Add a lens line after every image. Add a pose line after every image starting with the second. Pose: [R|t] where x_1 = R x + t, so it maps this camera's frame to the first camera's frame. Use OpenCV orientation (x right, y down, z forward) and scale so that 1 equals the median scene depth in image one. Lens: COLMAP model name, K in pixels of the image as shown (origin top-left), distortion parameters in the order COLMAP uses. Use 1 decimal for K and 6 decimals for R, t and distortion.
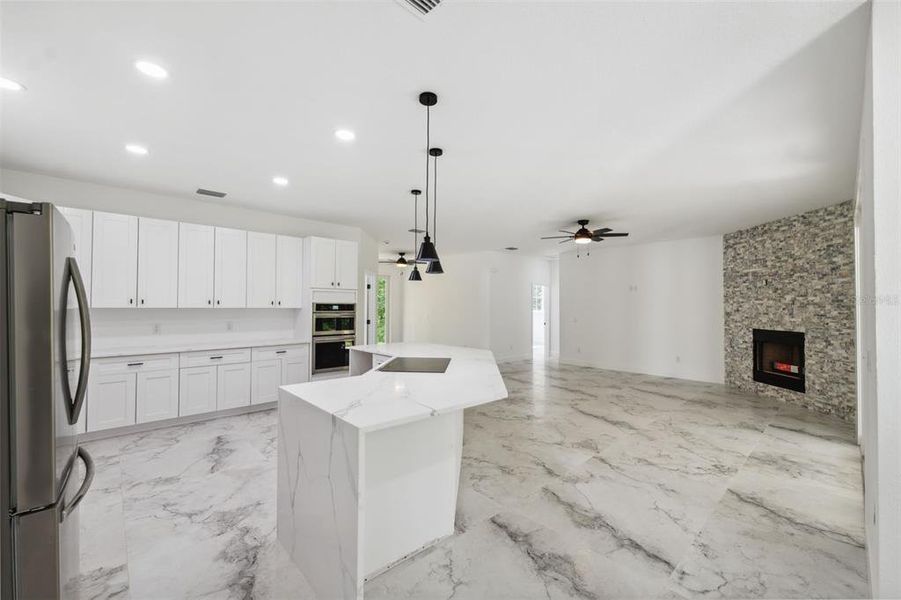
lens RADIAL K [[368.7, 0, 451.4], [0, 368.7, 300.2], [0, 0, 1]] dist [-0.001689, 0.000262]
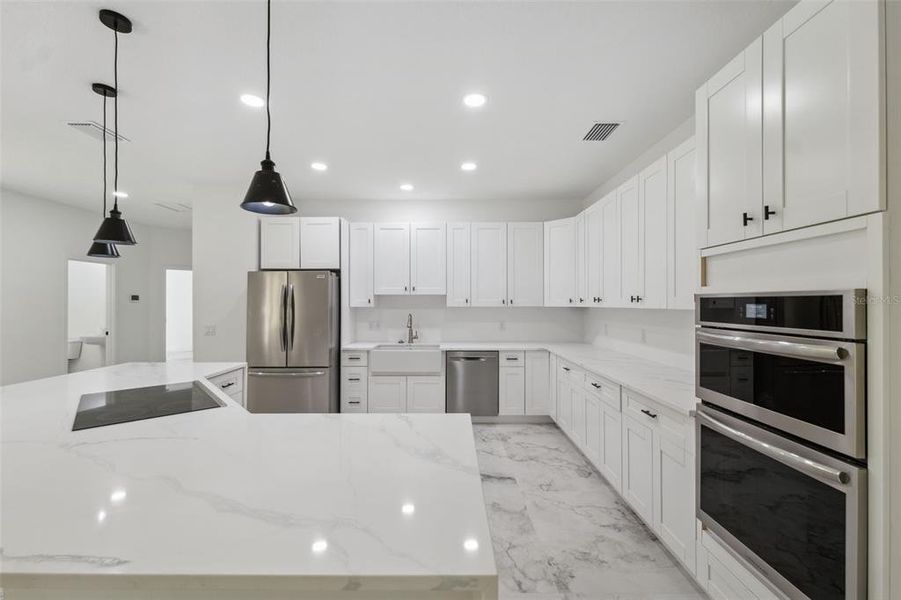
lens RADIAL K [[368.7, 0, 446.8], [0, 368.7, 299.6], [0, 0, 1]] dist [-0.001689, 0.000262]
pose [[-0.690556, -0.013558, -0.723152, 0.006768], [0.007056, 0.999650, -0.025480, 0.019611], [0.723244, -0.022699, -0.690219, 1.175061]]
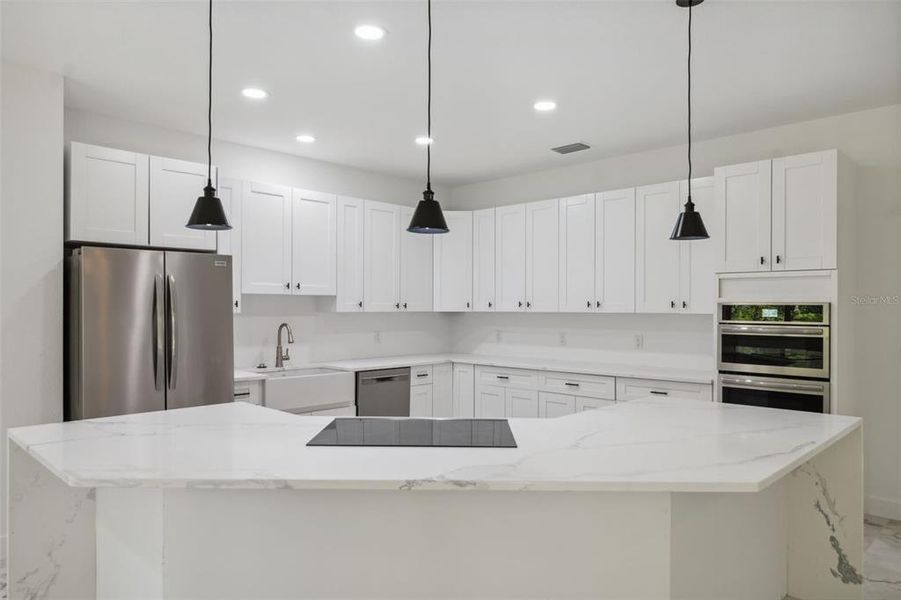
lens RADIAL K [[600.8, 0, 442.5], [0, 600.8, 305.9], [0, 0, 1]] dist [-0.000305, -0.001654]
pose [[0.036856, -0.009485, -0.999276, 0.449225], [0.013363, 0.999870, -0.008998, 0.014341], [0.999231, -0.013022, 0.036978, 0.669429]]
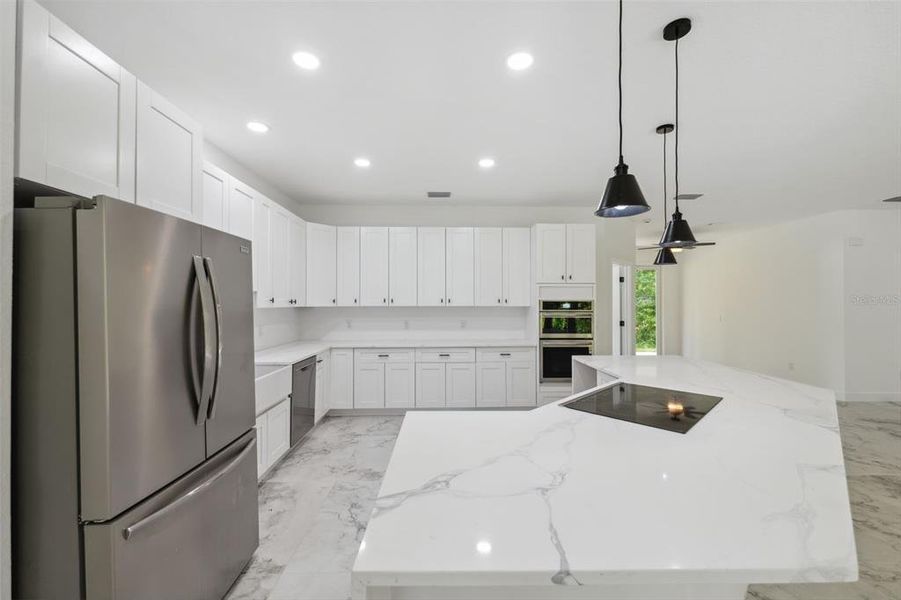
lens RADIAL K [[368.7, 0, 447.7], [0, 368.7, 299.7], [0, 0, 1]] dist [-0.001689, 0.000262]
pose [[0.744297, -0.012768, -0.667726, 0.046329], [0.015286, 0.999881, -0.002081, 0.004532], [0.667674, -0.008658, 0.744404, 0.234531]]
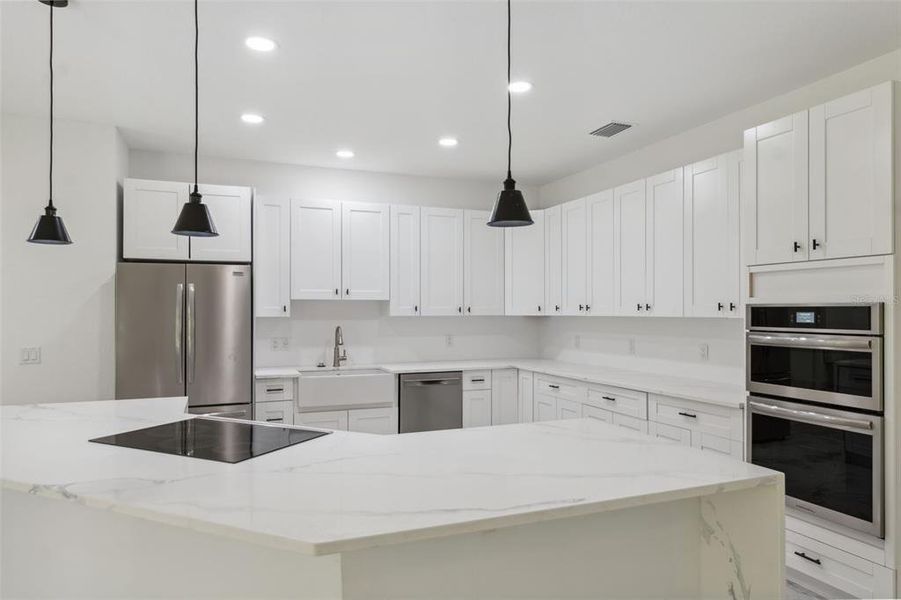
lens RADIAL K [[568.7, 0, 443.3], [0, 568.7, 305.8], [0, 0, 1]] dist [0.003537, -0.004258]
pose [[-0.370137, -0.015699, -0.928845, 0.312582], [0.012719, 0.999678, -0.021965, 0.019052], [0.928890, -0.019944, -0.369818, 1.023491]]
